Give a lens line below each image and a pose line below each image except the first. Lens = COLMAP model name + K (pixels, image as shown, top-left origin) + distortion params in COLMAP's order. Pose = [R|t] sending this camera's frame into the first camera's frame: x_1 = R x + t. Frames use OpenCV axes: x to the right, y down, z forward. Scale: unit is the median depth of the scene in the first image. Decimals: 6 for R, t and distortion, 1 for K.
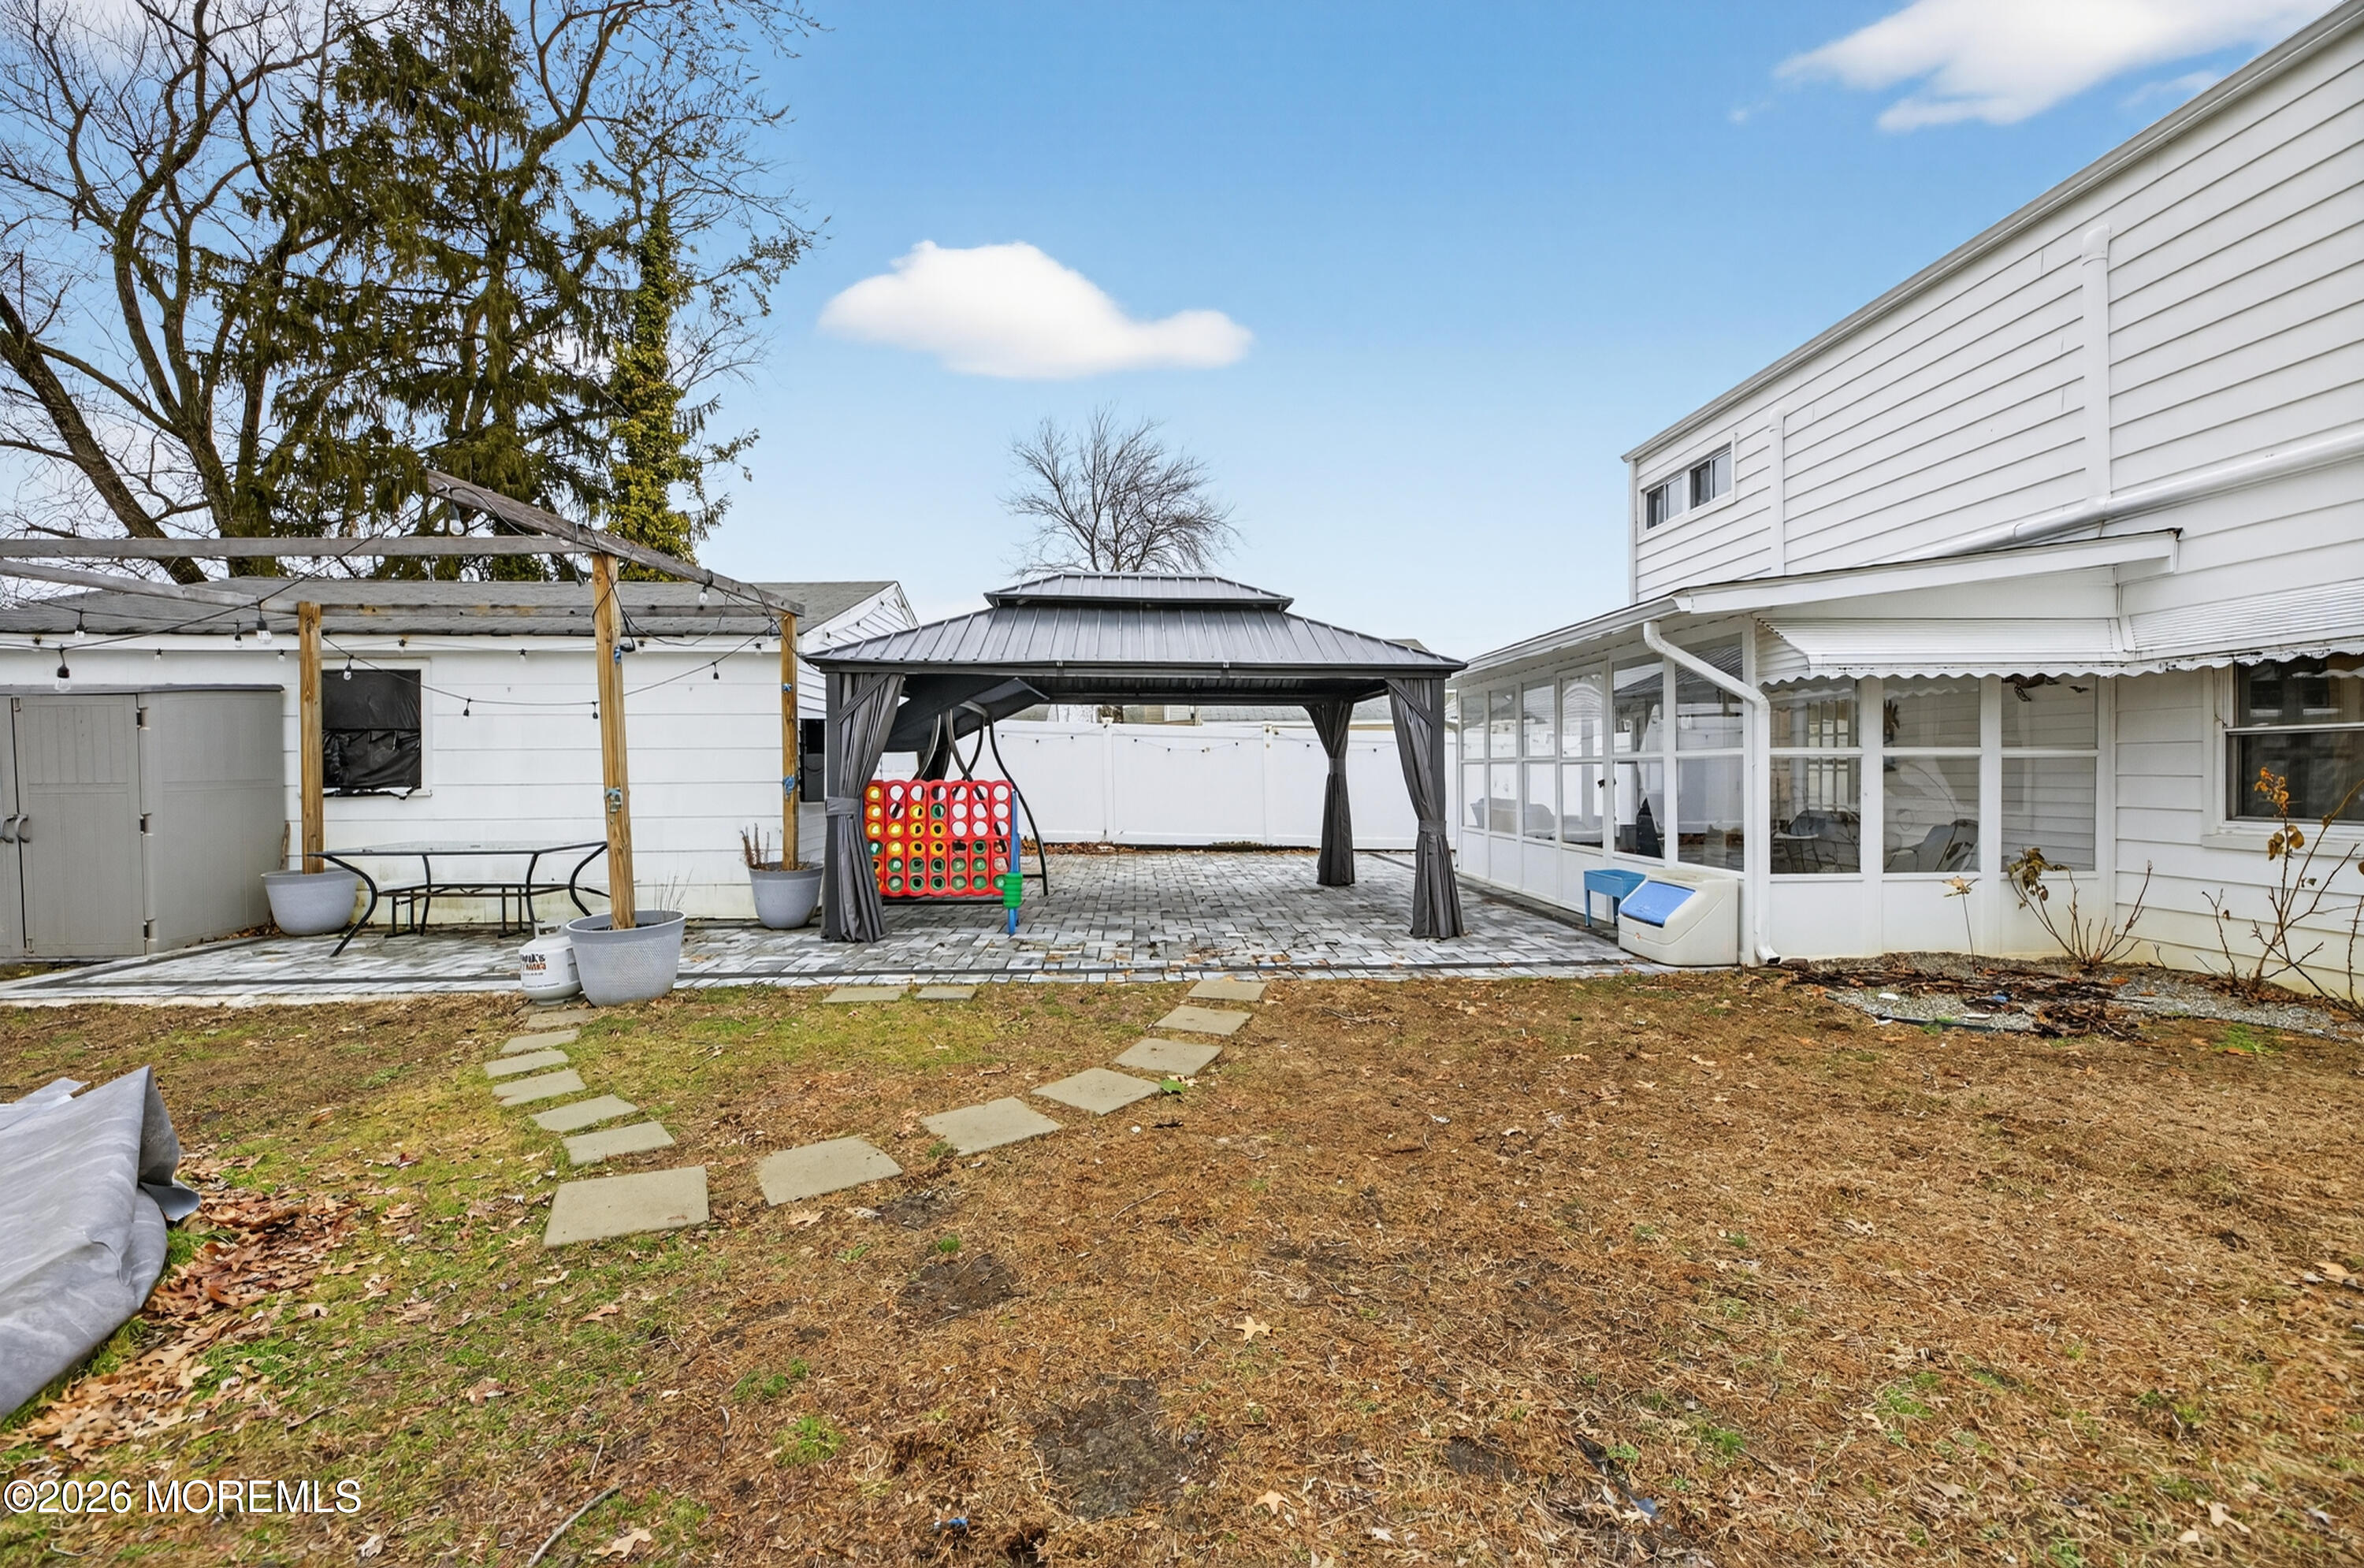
lens RADIAL K [[962.7, 0, 1182.0], [0, 962.7, 784.0], [0, 0, 1]] dist [-0.010811, -0.000106]
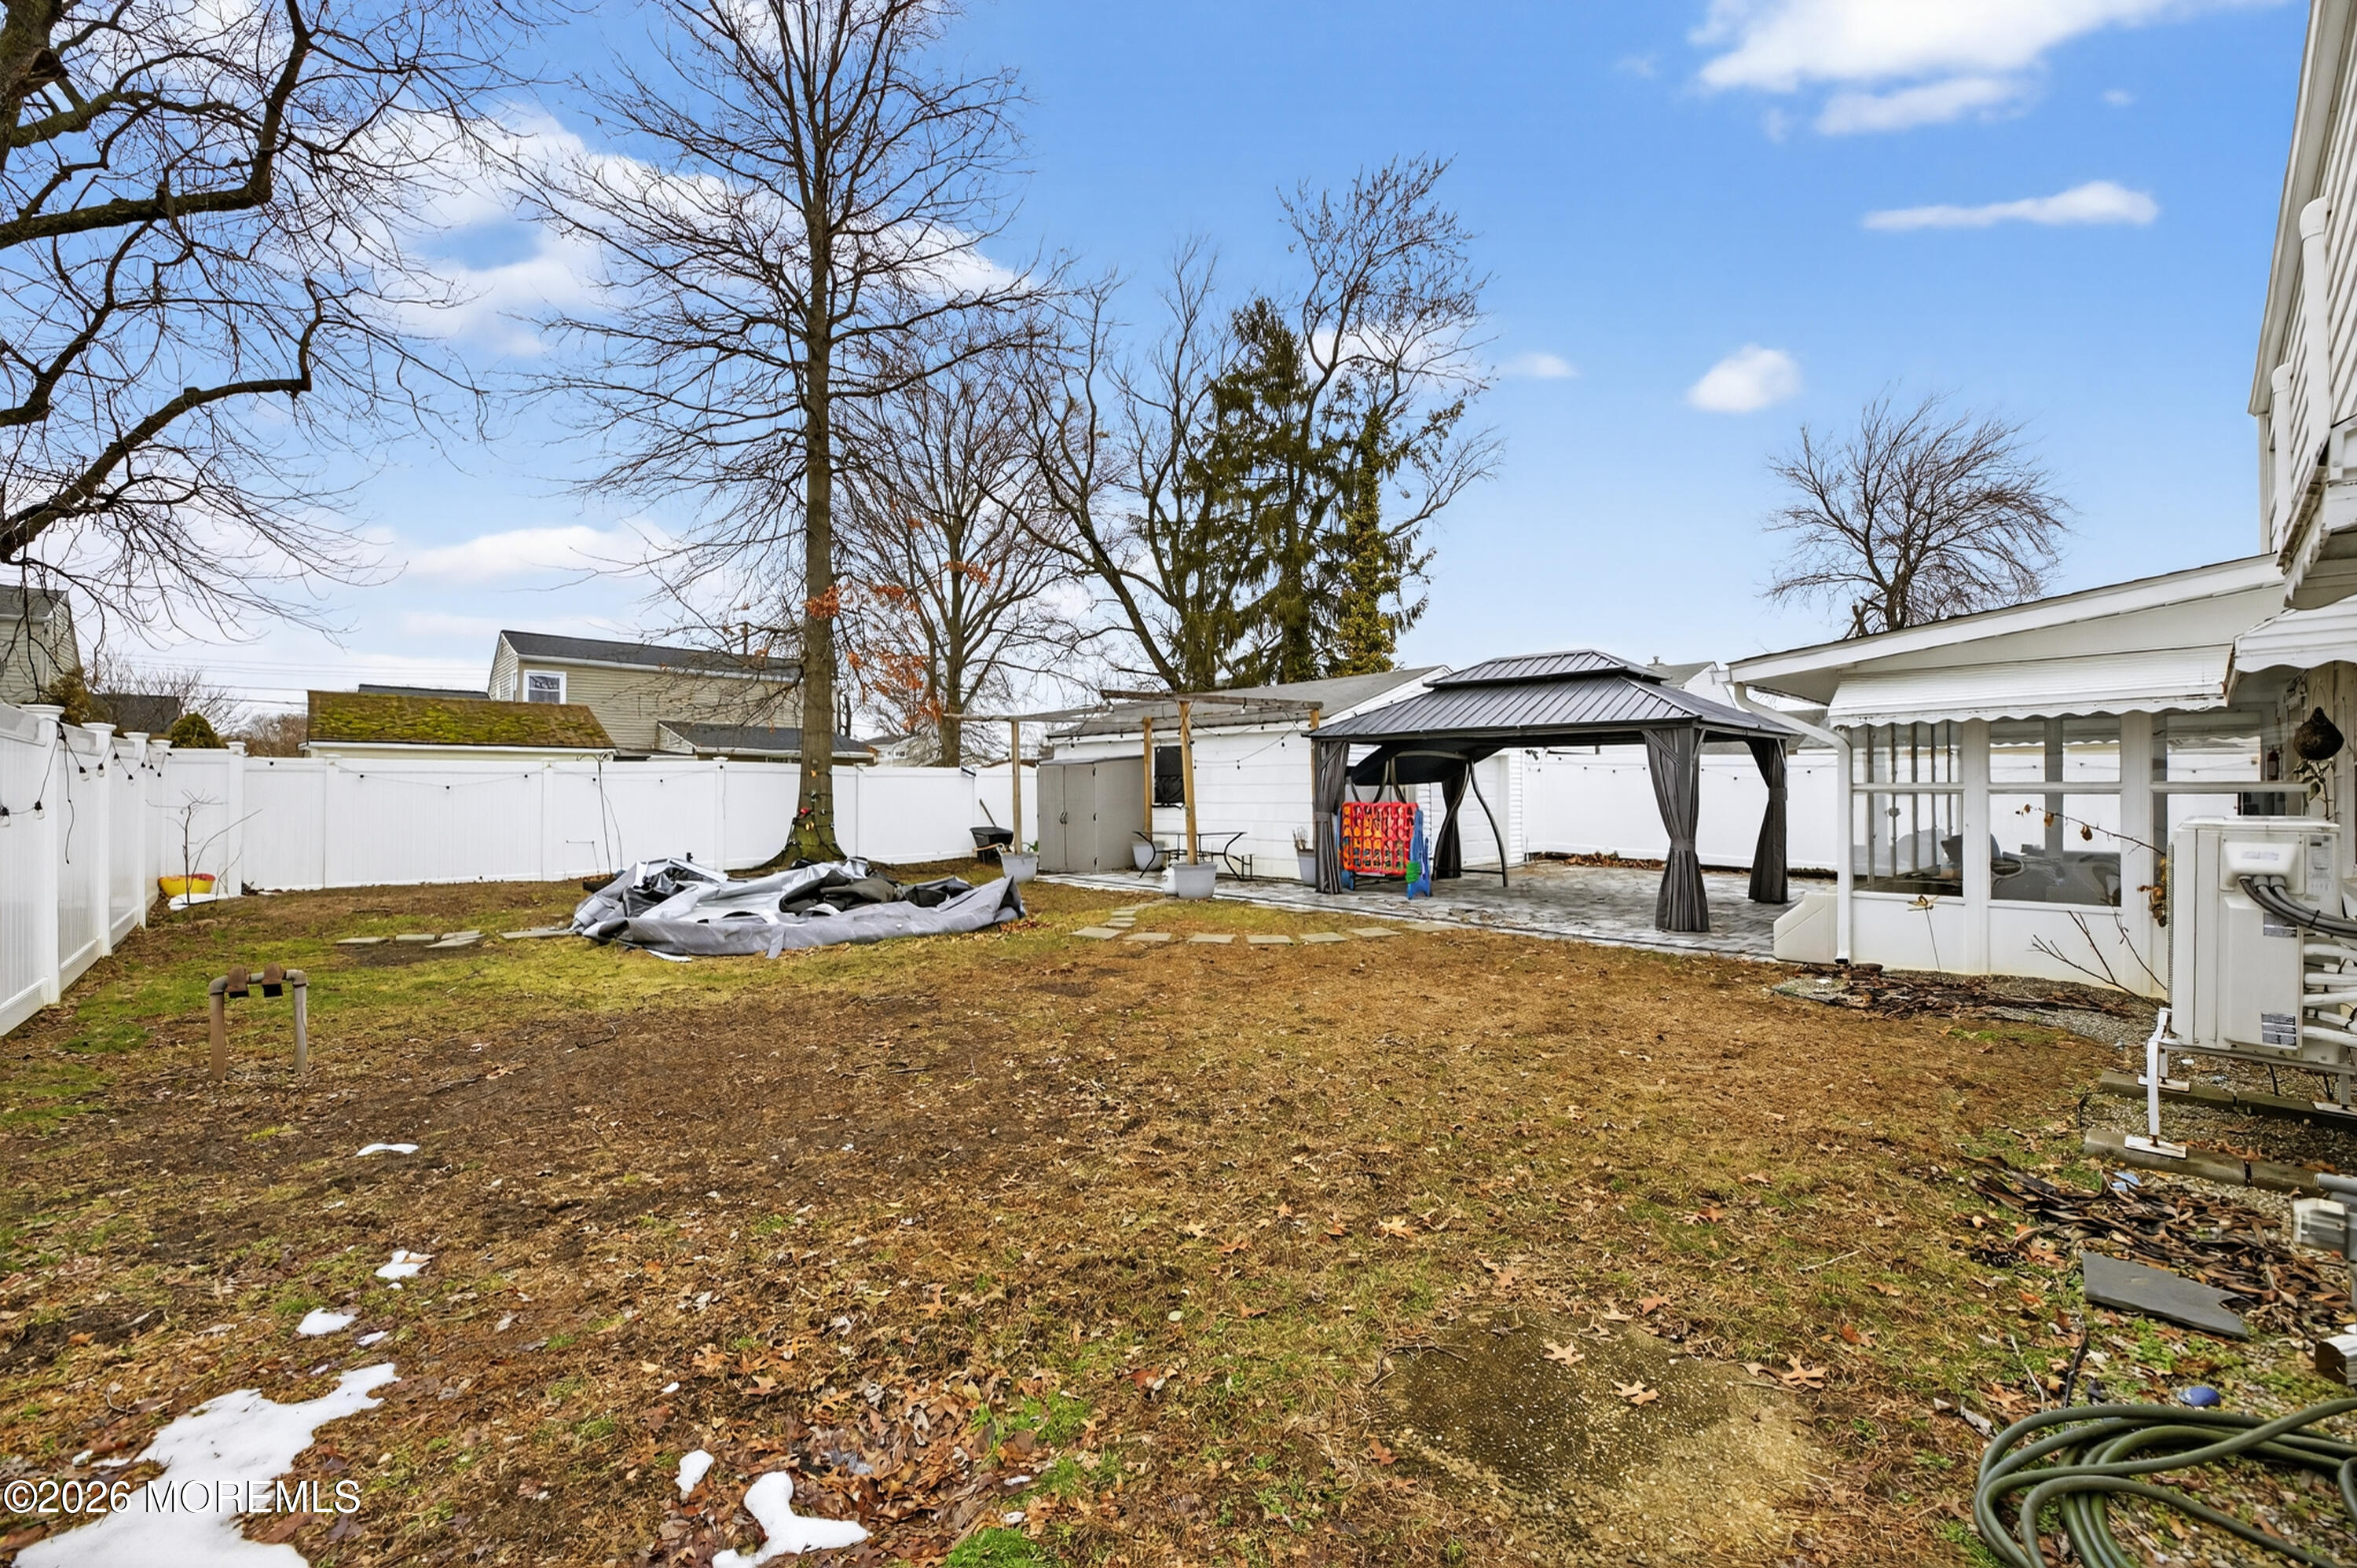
lens RADIAL K [[951.0, 0, 1178.8], [0, 951.0, 802.3], [0, 0, 1]] dist [-0.009880, 0.000067]
pose [[0.630123, 0.012710, -0.776391, 0.686543], [-0.012826, 0.999900, 0.005959, -0.009855], [0.776389, 0.006203, 0.630223, -0.256384]]
